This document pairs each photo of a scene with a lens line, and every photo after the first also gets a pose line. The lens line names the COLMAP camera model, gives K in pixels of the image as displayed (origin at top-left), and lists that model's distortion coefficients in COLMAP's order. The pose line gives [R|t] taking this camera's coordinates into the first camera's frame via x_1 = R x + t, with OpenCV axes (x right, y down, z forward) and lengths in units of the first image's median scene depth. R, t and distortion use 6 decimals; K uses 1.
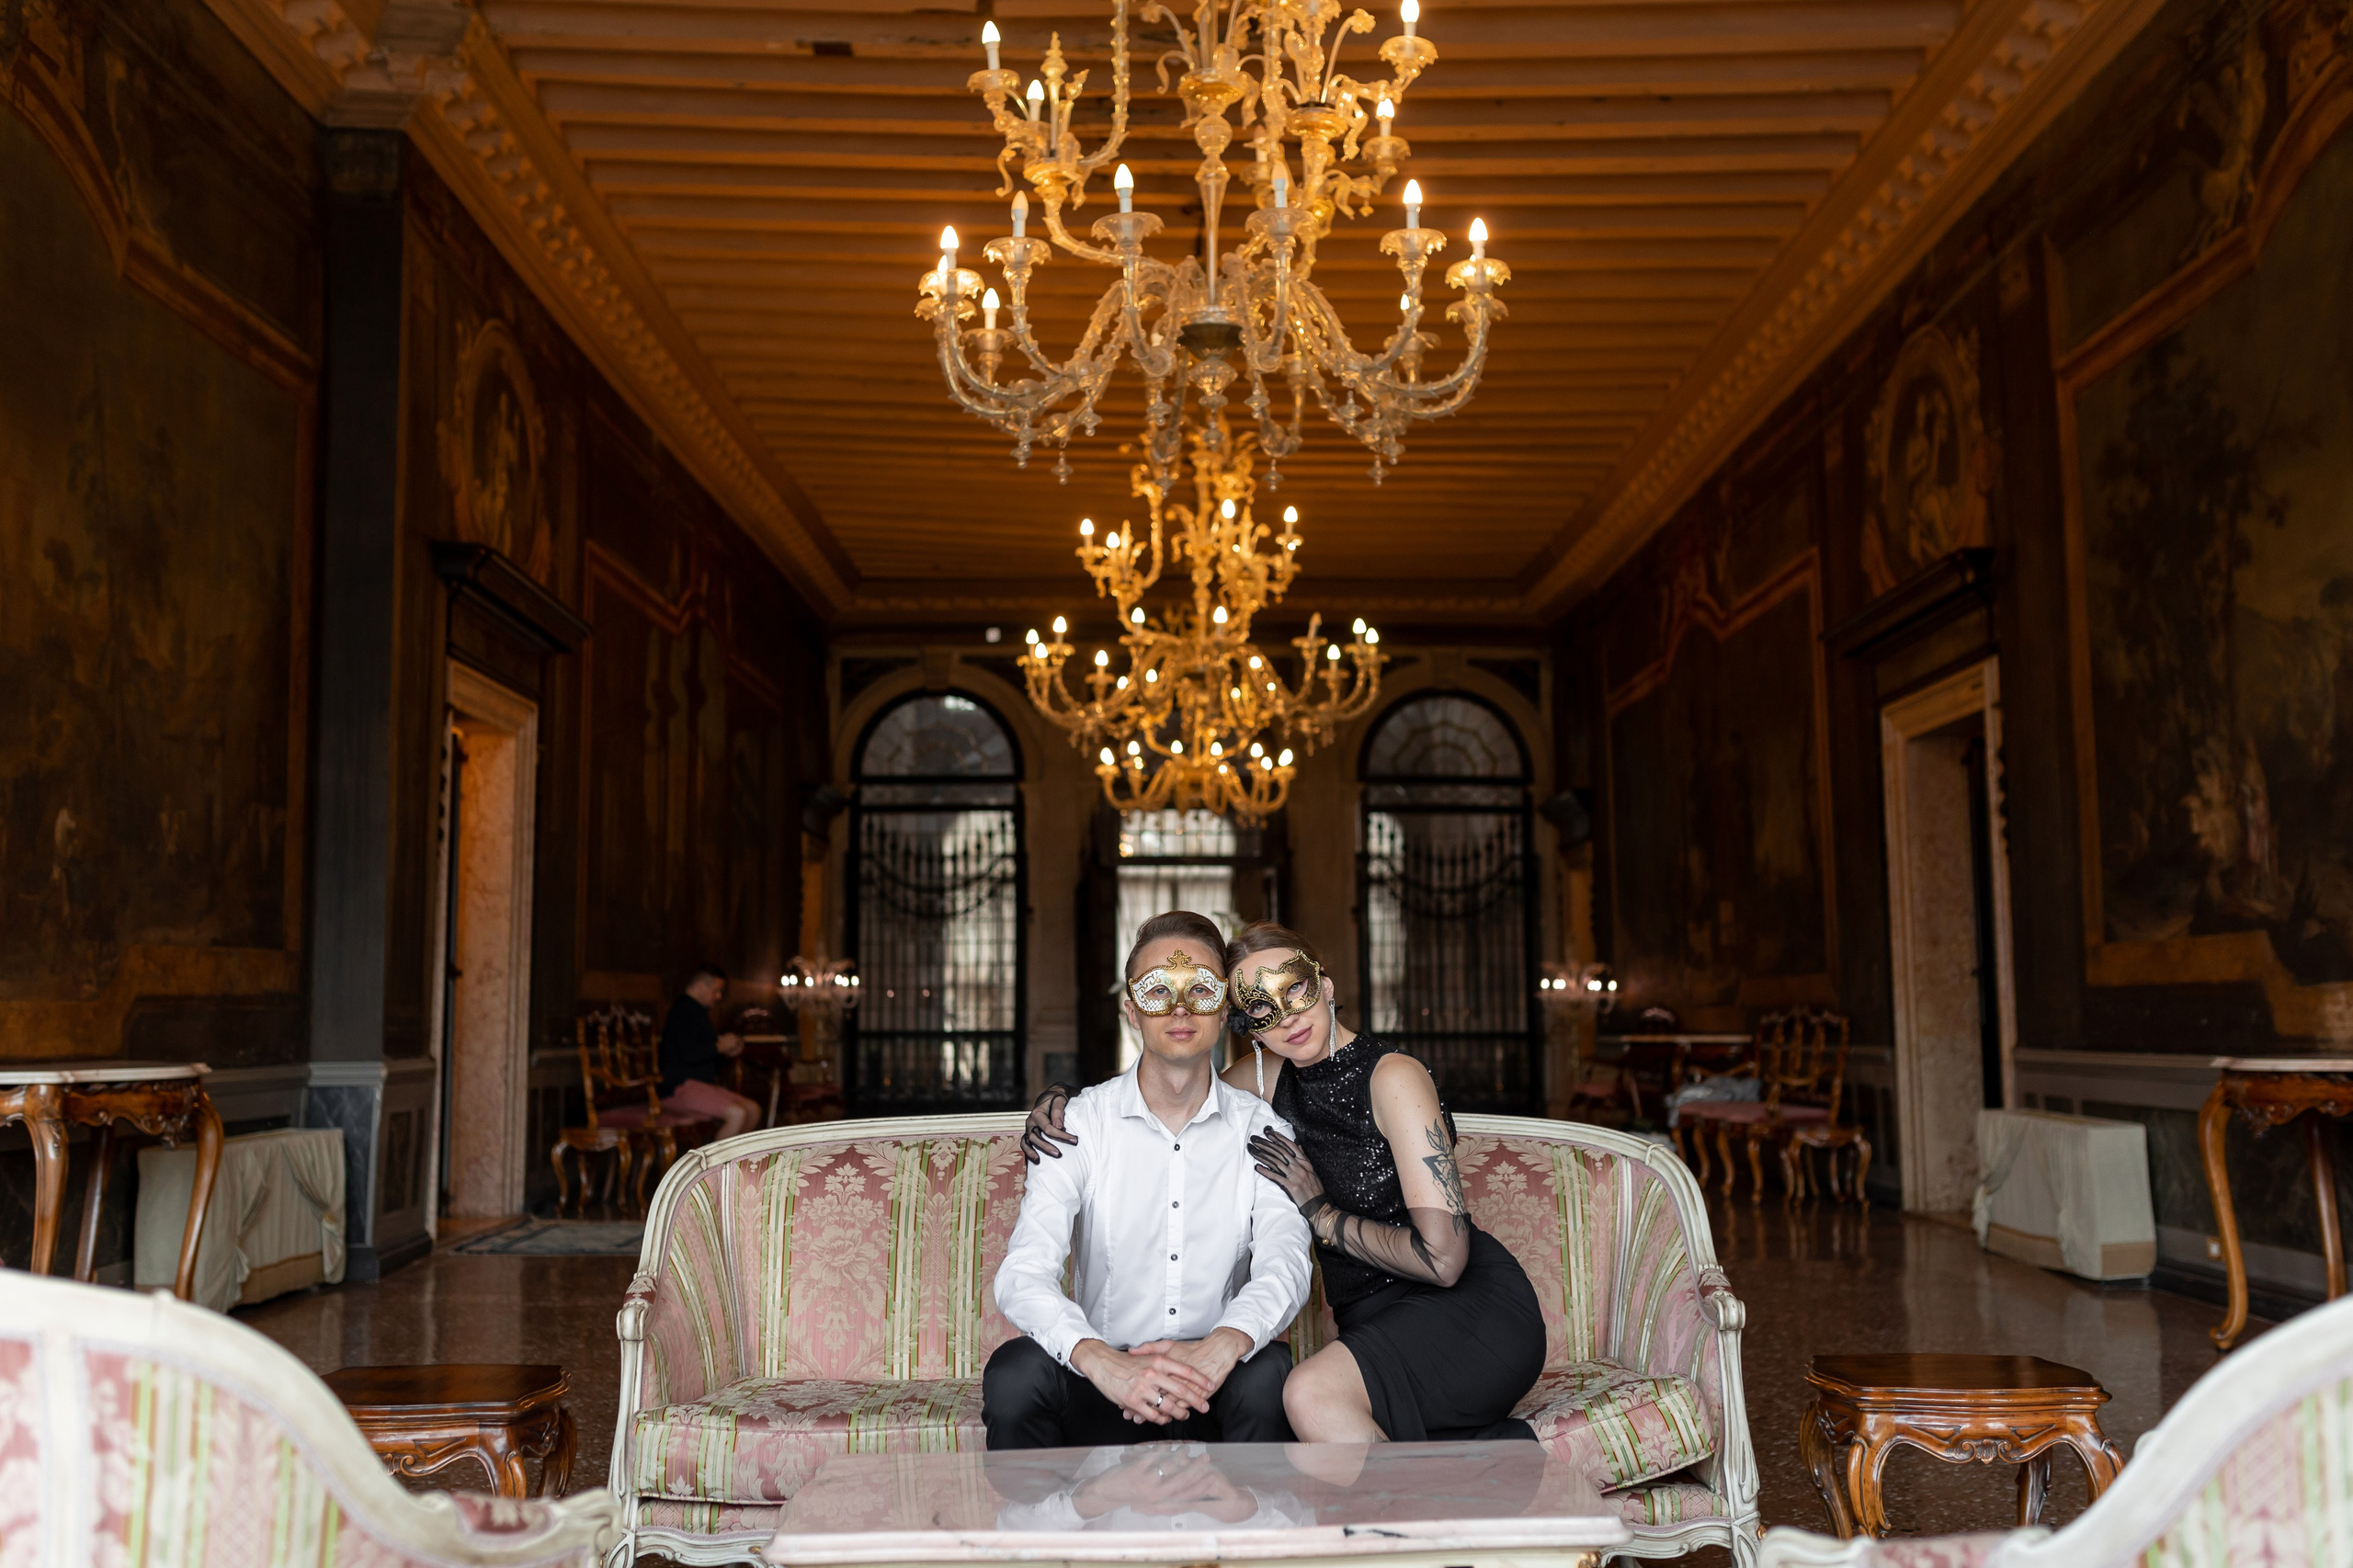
lens RADIAL K [[2269.0, 0, 1176.5], [0, 2269.0, 784.0], [0, 0, 1]] dist [0.006500, 0.000549]
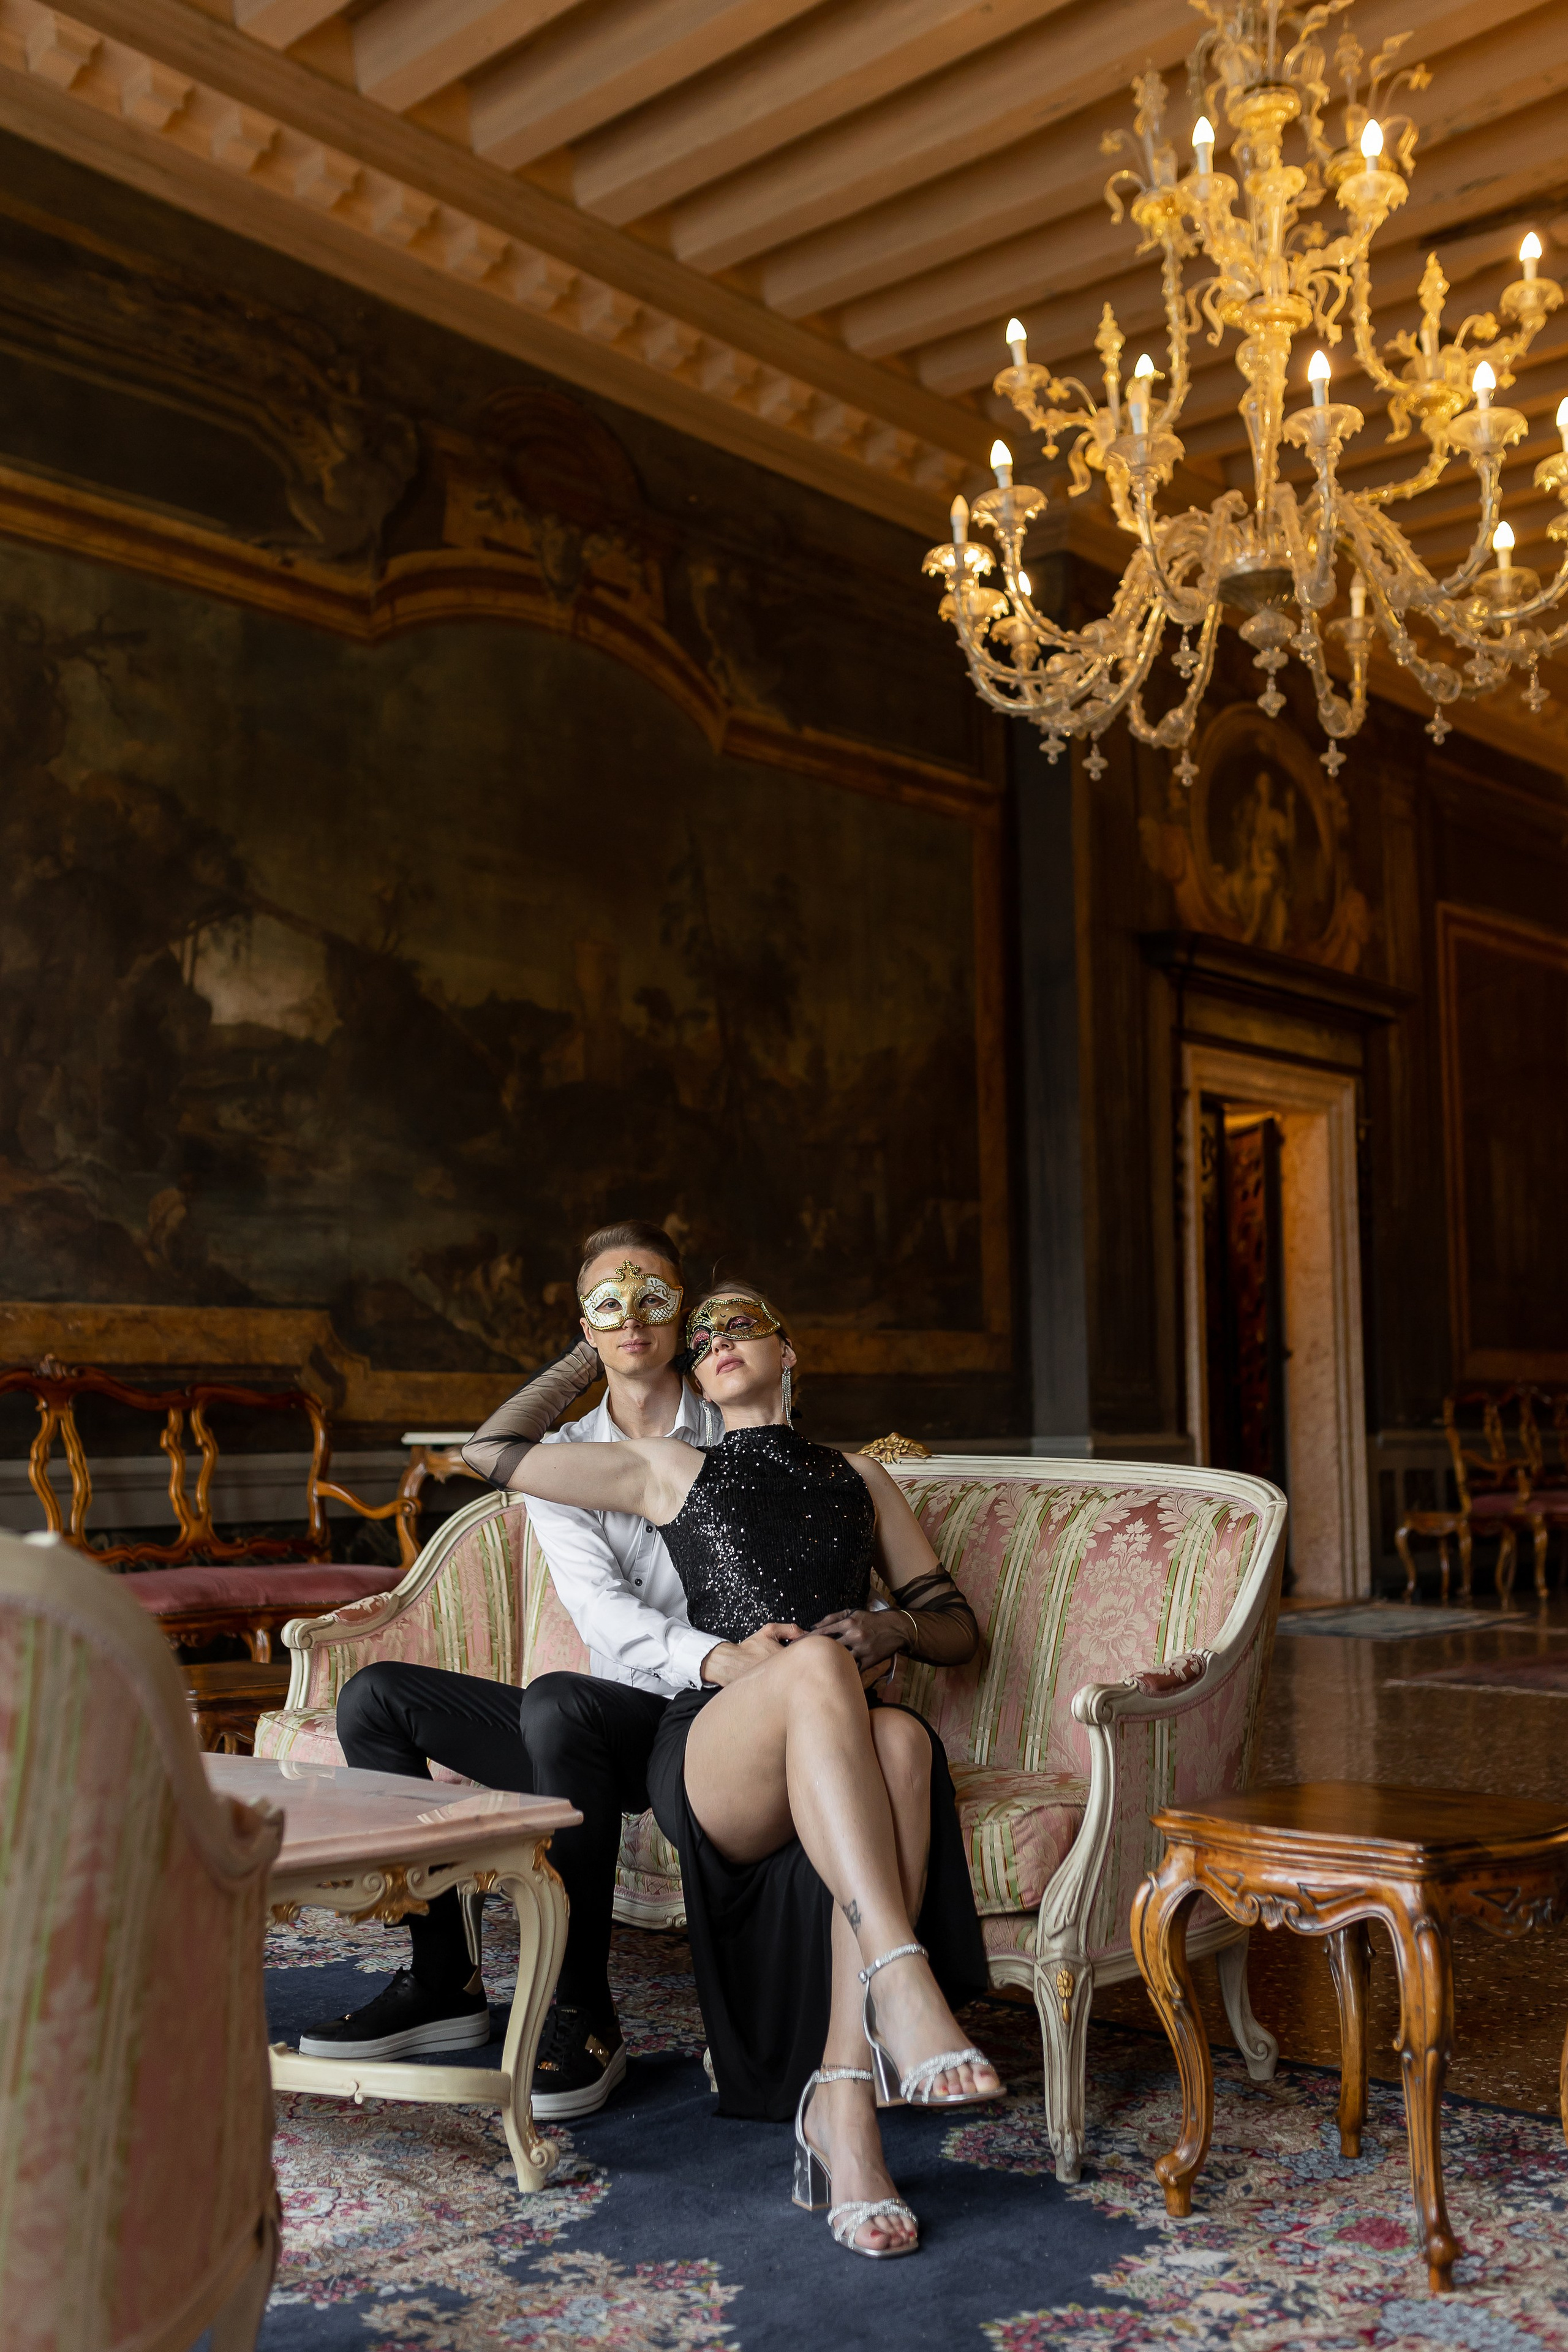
lens RADIAL K [[2301.8, 0, 784.0], [0, 2301.8, 1176.0], [0, 0, 1]] dist [0.002704, -0.007227]
pose [[0.721836, -0.077326, -0.687730, 0.325467], [0.075698, 0.996598, -0.032602, 0.030125], [0.687911, -0.028526, 0.725234, 0.154858]]
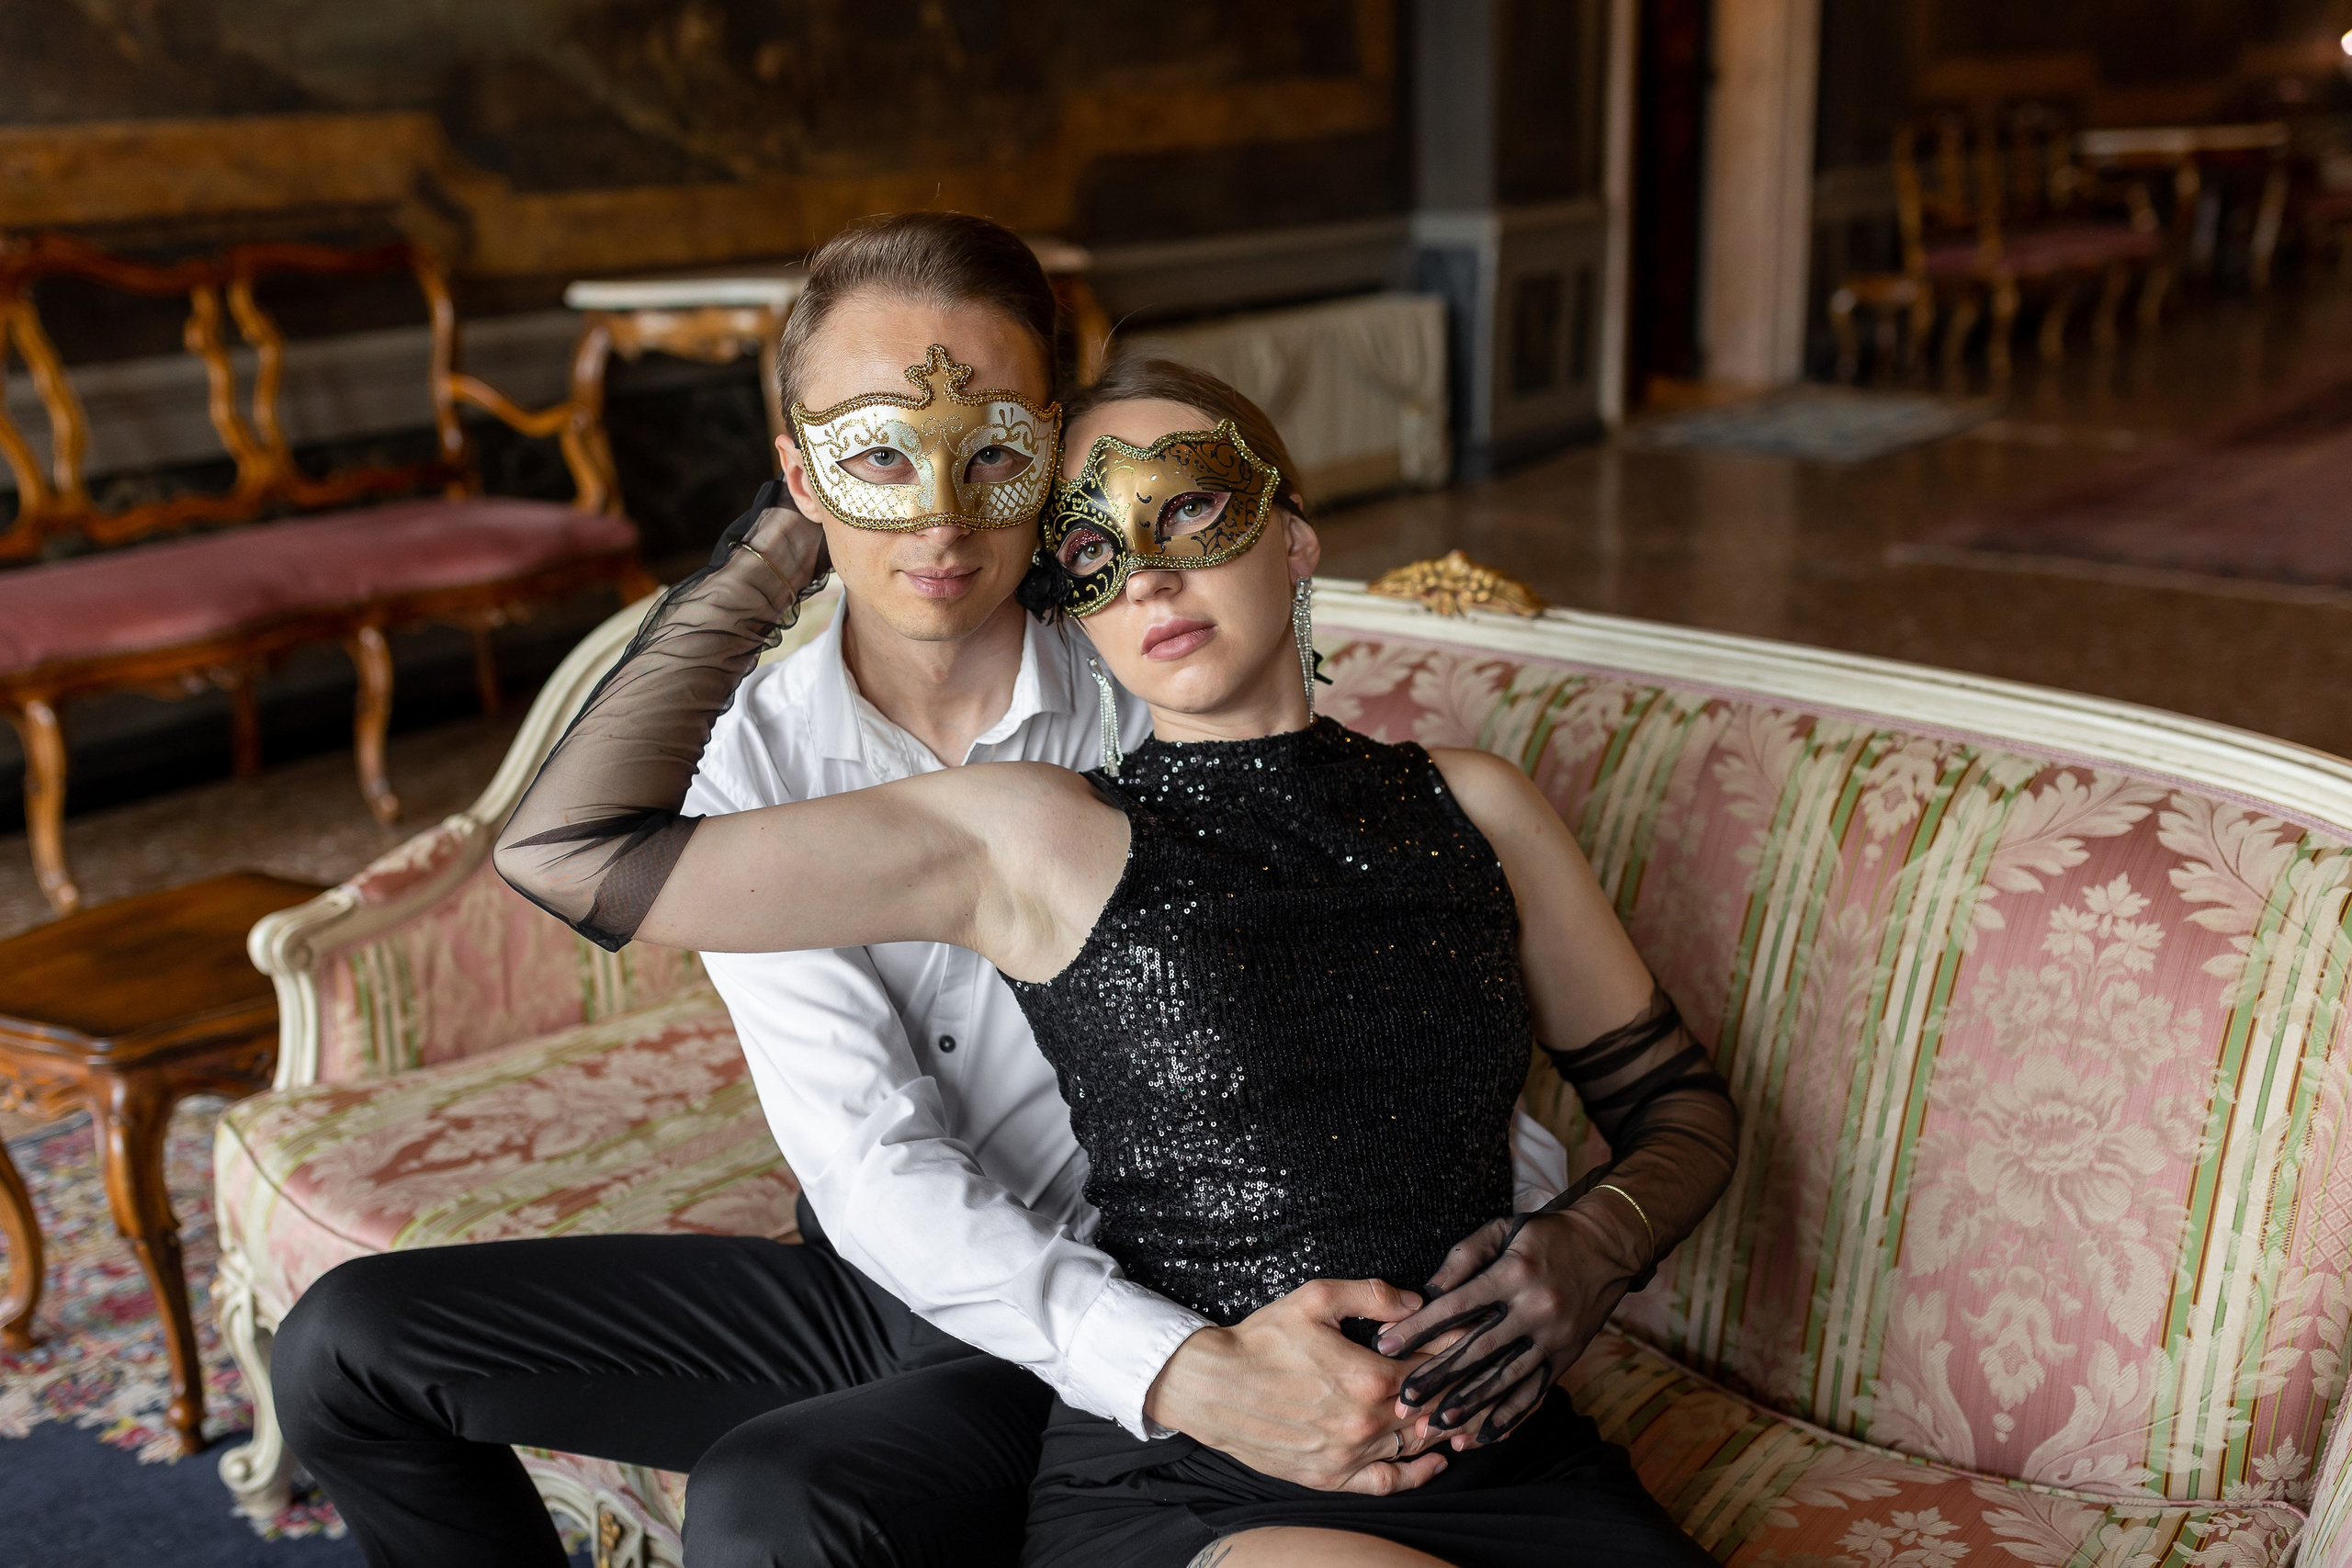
lens RADIAL K [[2301.6, 0, 1147.1], [0, 2301.6, 784.3], [0, 0, 1]] dist [0.002704, -0.007227]
pose [[0.748835, 0.170347, -0.640491, 0.131380], [0.096505, 0.928078, 0.359664, 0.004855], [0.655693, -0.331140, 0.678538, 0.337324]]
